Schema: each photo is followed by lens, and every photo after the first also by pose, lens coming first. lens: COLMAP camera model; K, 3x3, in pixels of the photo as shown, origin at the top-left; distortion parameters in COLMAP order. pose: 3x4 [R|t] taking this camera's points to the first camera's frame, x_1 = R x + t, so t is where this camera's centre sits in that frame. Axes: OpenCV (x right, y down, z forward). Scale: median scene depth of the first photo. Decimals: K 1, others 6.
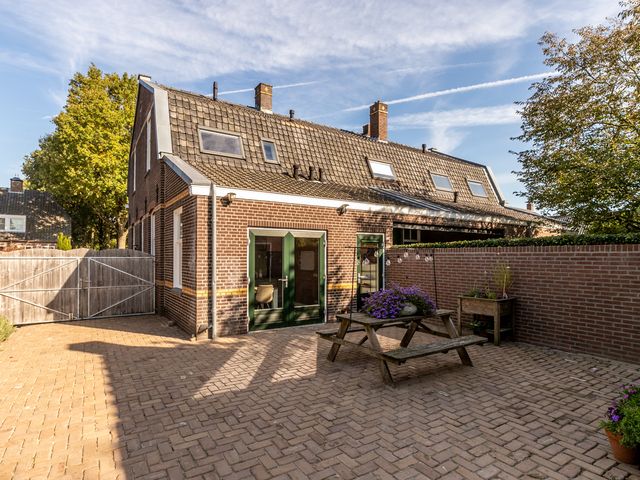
lens RADIAL K [[347.6, 0, 320.0], [0, 347.6, 240.0], [0, 0, 1]] dist [-0.003924, -0.000898]
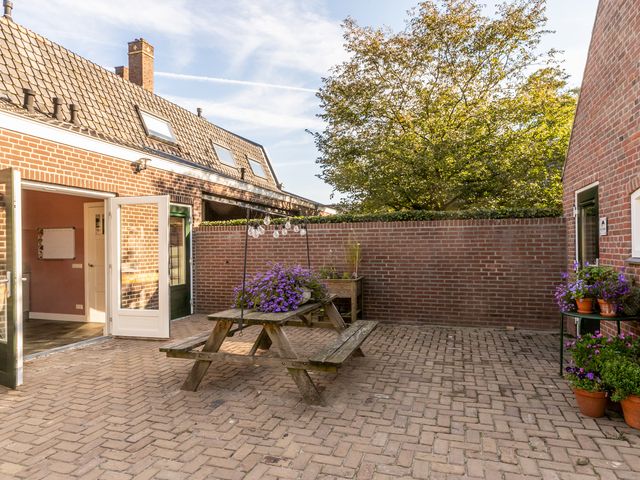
lens RADIAL K [[386.8, 0, 320.0], [0, 386.8, 240.0], [0, 0, 1]] dist [-0.009089, 0.001990]
pose [[0.776027, 0.001986, 0.630697, -0.124501], [-0.020450, 0.999548, 0.022015, 0.031520], [-0.630368, -0.029982, 0.775717, 0.177042]]
